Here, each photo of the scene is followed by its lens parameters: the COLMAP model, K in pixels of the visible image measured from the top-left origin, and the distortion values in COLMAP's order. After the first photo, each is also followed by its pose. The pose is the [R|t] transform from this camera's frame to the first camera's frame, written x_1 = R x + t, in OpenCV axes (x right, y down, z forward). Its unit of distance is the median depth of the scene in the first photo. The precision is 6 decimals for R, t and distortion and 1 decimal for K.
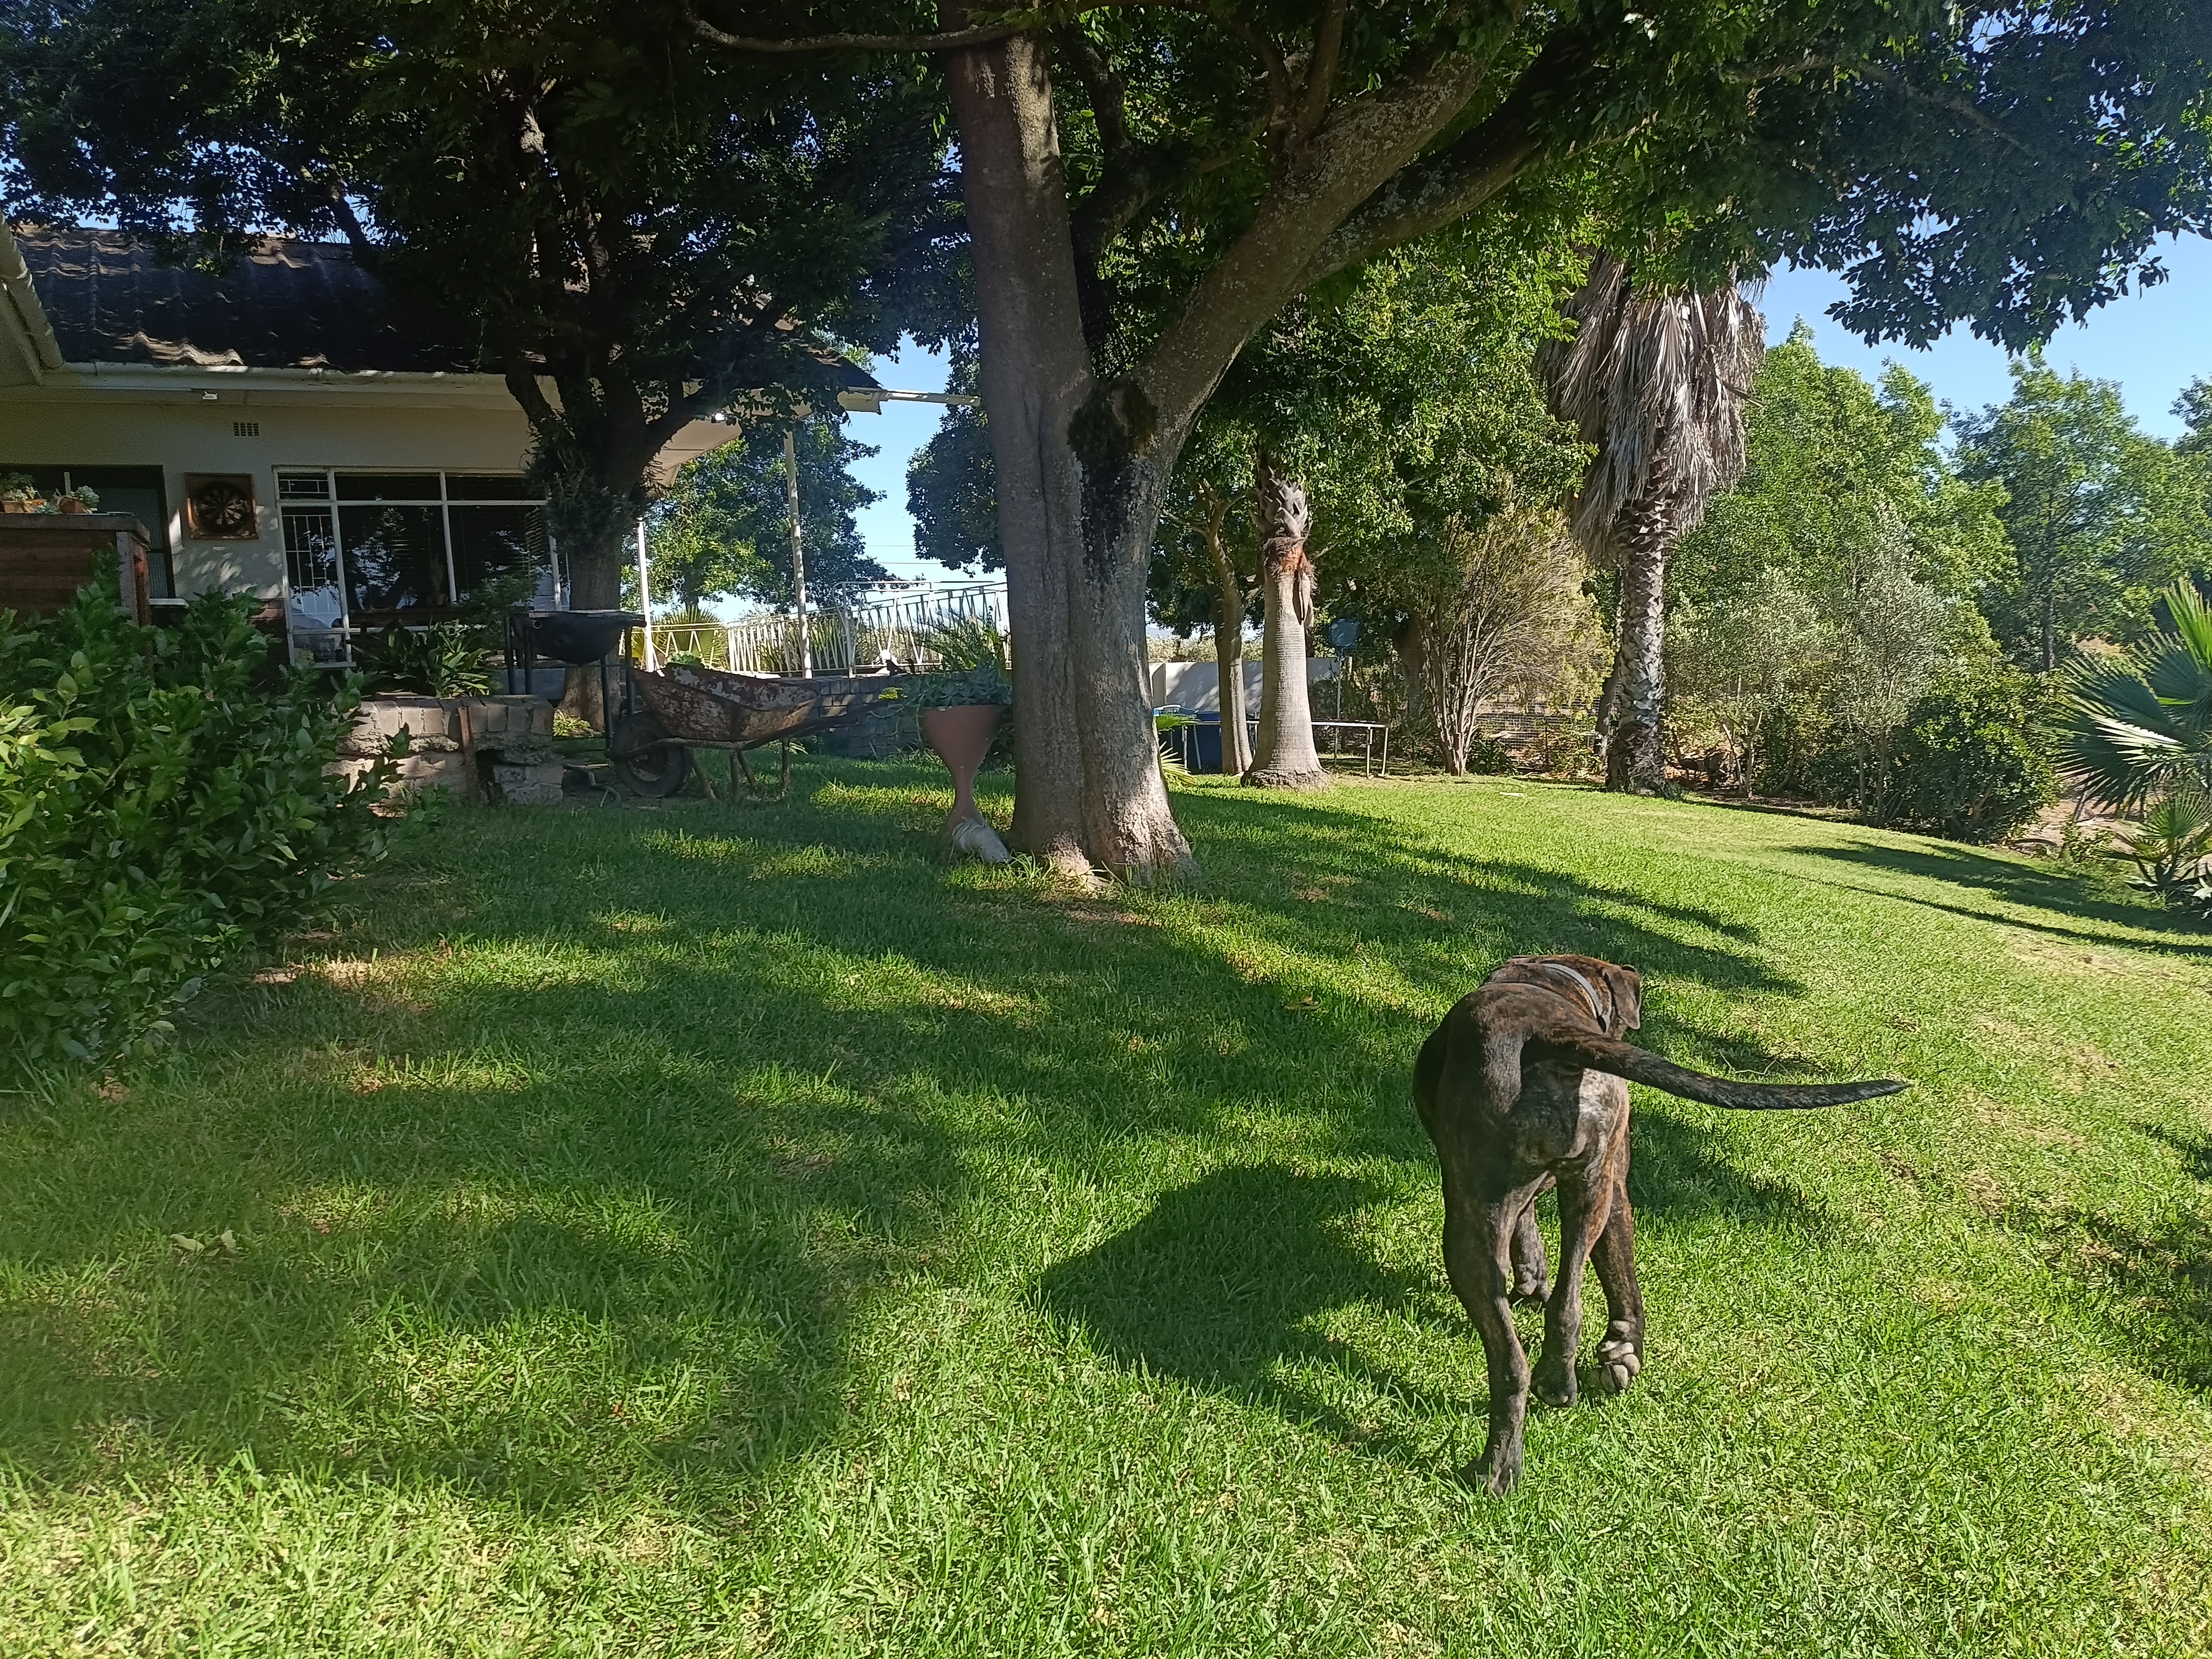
lens RADIAL K [[1676.7, 0, 1106.0], [0, 1676.7, 829.5], [0, 0, 1]] dist [0.001400, 0.005251]
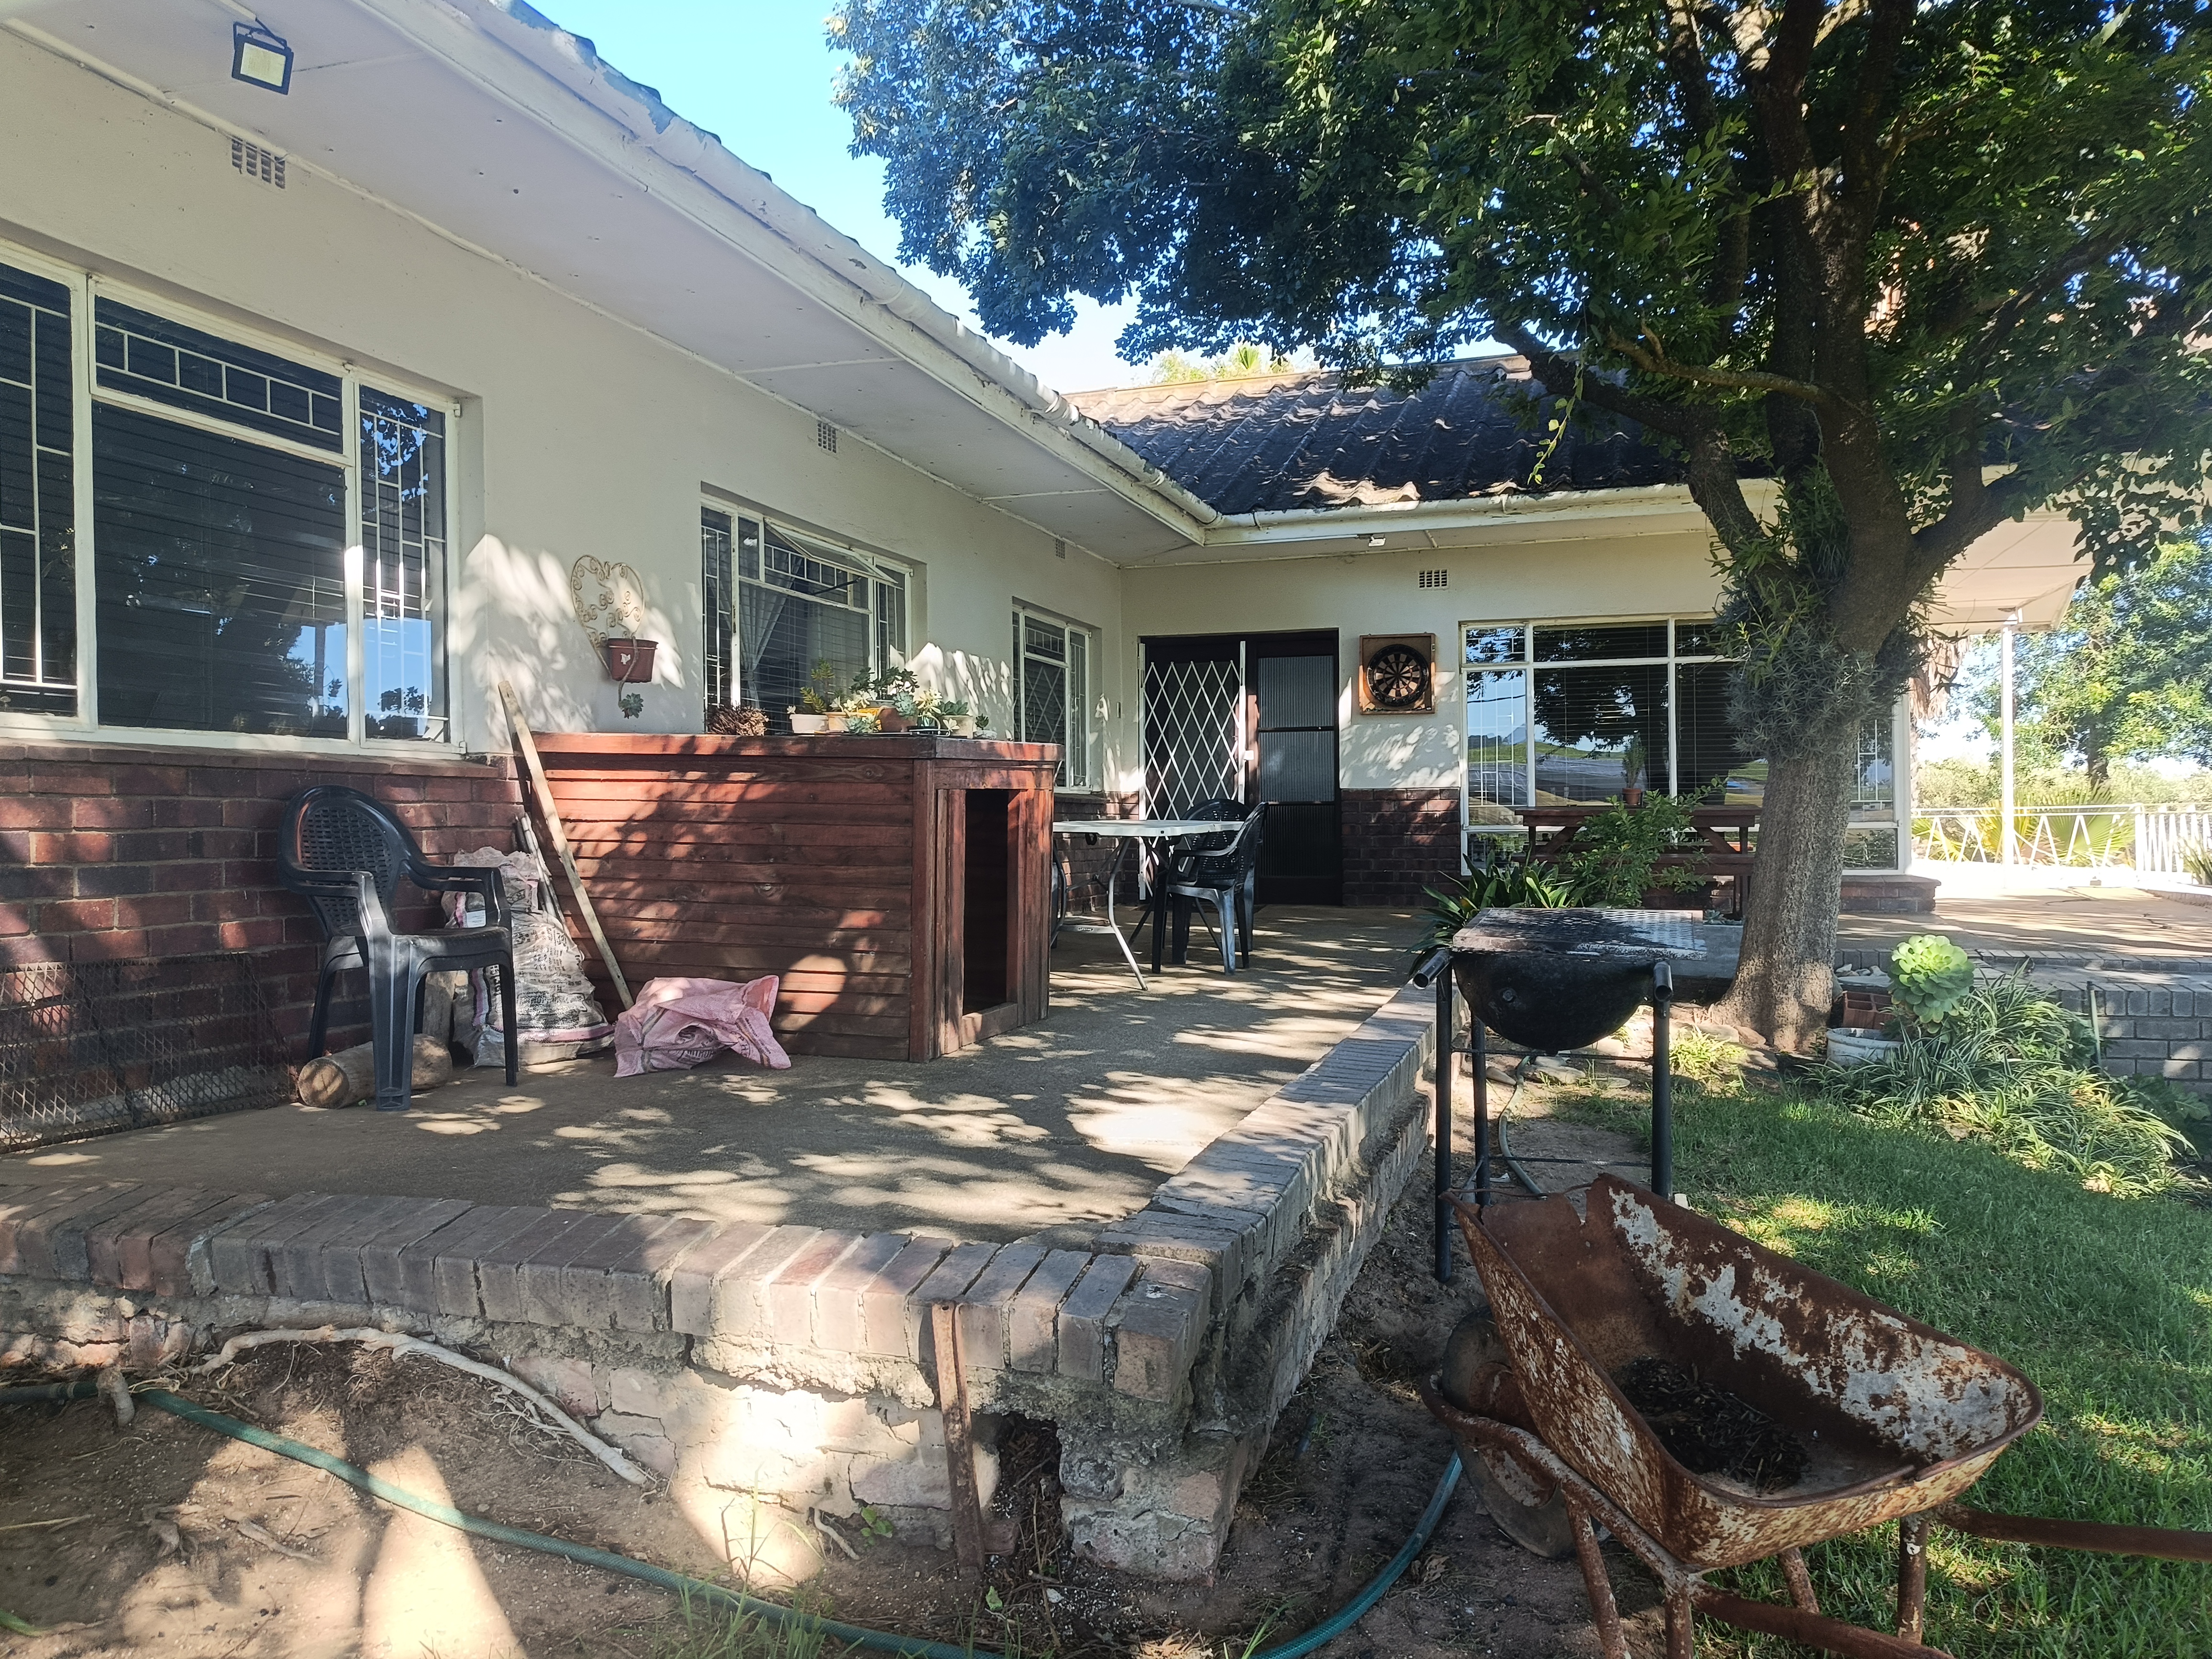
lens RADIAL K [[1676.7, 0, 1106.0], [0, 1676.7, 829.5], [0, 0, 1]] dist [0.001400, 0.005251]
pose [[0.696074, 0.046535, -0.716460, -0.041263], [-0.098729, 0.994621, -0.031318, -0.081373], [0.711149, 0.092535, 0.696924, 0.352235]]
